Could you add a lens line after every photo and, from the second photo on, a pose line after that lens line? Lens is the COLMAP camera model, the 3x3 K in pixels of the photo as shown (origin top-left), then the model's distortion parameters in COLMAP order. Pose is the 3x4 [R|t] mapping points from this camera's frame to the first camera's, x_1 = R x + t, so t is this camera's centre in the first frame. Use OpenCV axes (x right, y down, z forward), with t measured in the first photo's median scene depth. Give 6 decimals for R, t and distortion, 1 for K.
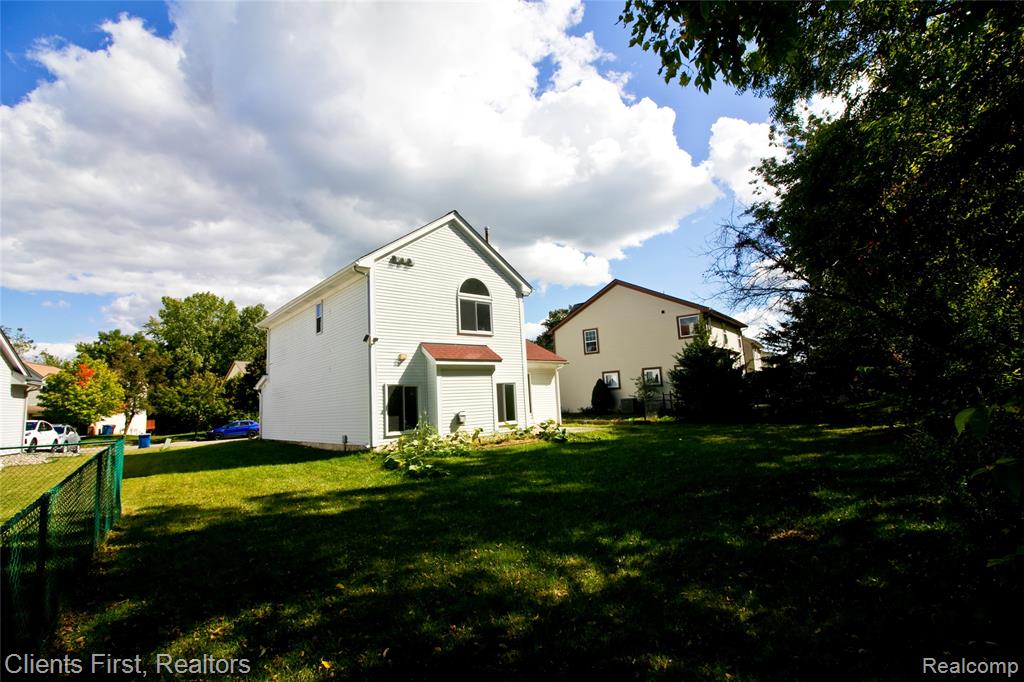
lens RADIAL K [[471.6, 0, 514.6], [0, 471.6, 337.2], [0, 0, 1]] dist [-0.005016, -0.010672]
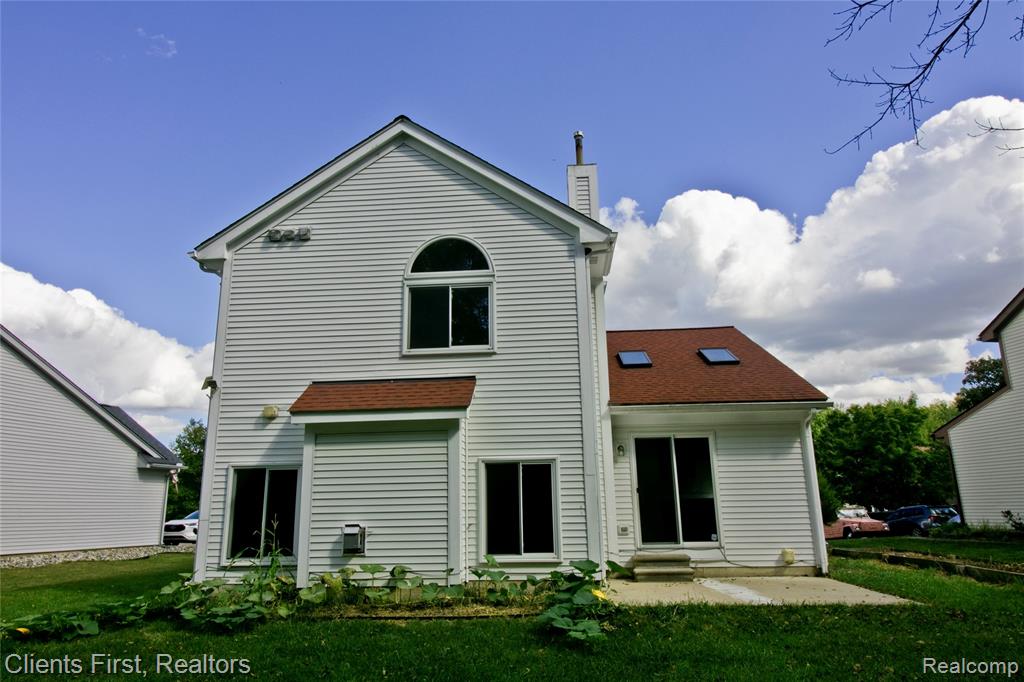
lens RADIAL K [[685.0, 0, 511.1], [0, 685.0, 332.2], [0, 0, 1]] dist [-0.002534, -0.001841]
pose [[0.703928, -0.131178, -0.698053, 0.170077], [0.080727, 0.991205, -0.104860, 0.018612], [0.705669, 0.017463, 0.708327, 0.220861]]
